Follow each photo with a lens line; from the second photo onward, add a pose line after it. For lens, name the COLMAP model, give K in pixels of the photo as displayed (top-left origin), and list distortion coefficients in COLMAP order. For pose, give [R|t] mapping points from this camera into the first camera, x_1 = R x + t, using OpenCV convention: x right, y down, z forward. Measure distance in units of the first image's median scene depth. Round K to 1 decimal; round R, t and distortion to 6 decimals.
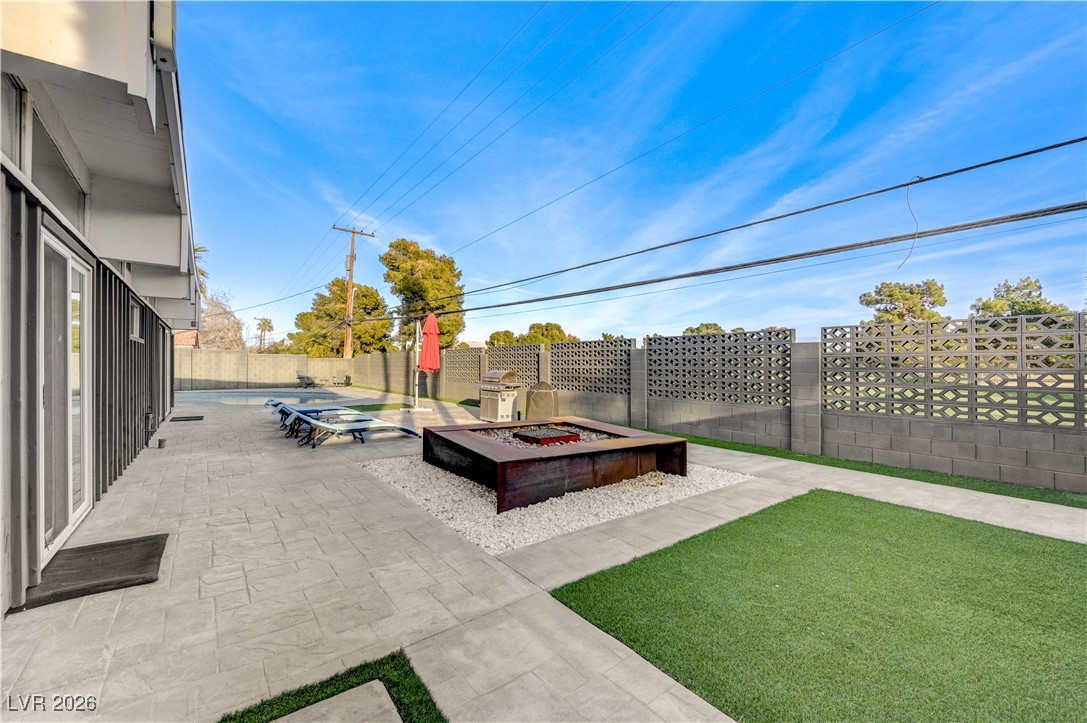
lens RADIAL K [[456.2, 0, 535.0], [0, 456.2, 363.7], [0, 0, 1]] dist [0.001192, 0.000065]
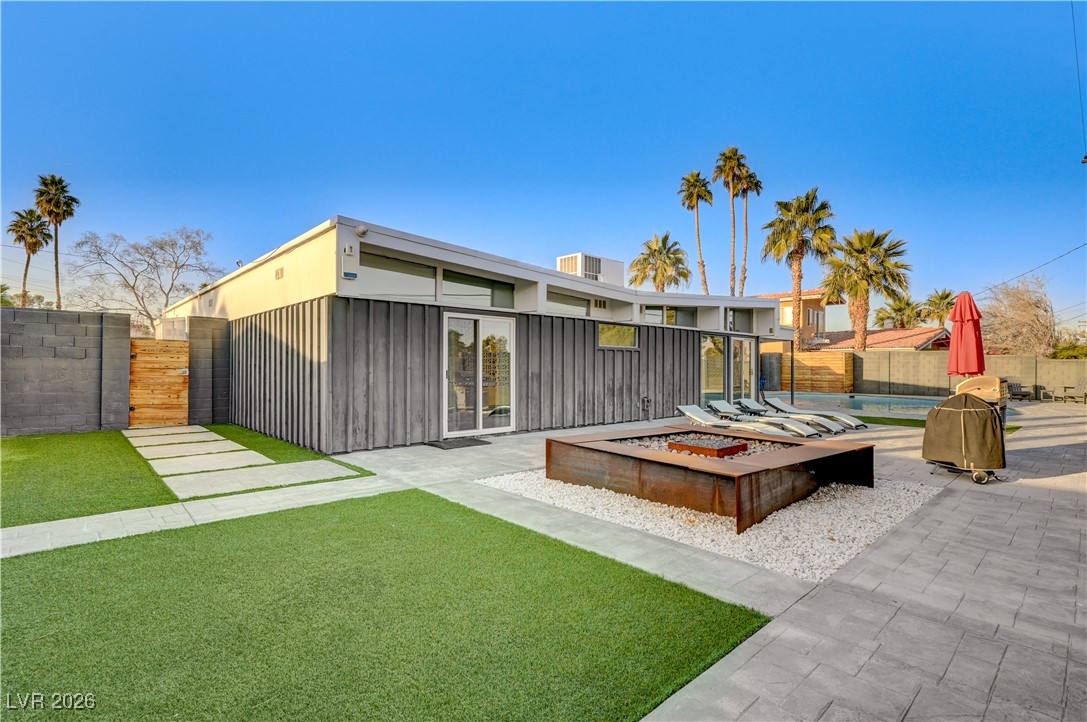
lens RADIAL K [[526.1, 0, 542.8], [0, 526.1, 364.4], [0, 0, 1]] dist [-0.004339, -0.002249]
pose [[0.078726, -0.005096, -0.996883, 1.208093], [-0.003444, 0.999980, -0.005384, 0.014707], [0.996890, 0.003857, 0.078706, 0.758998]]
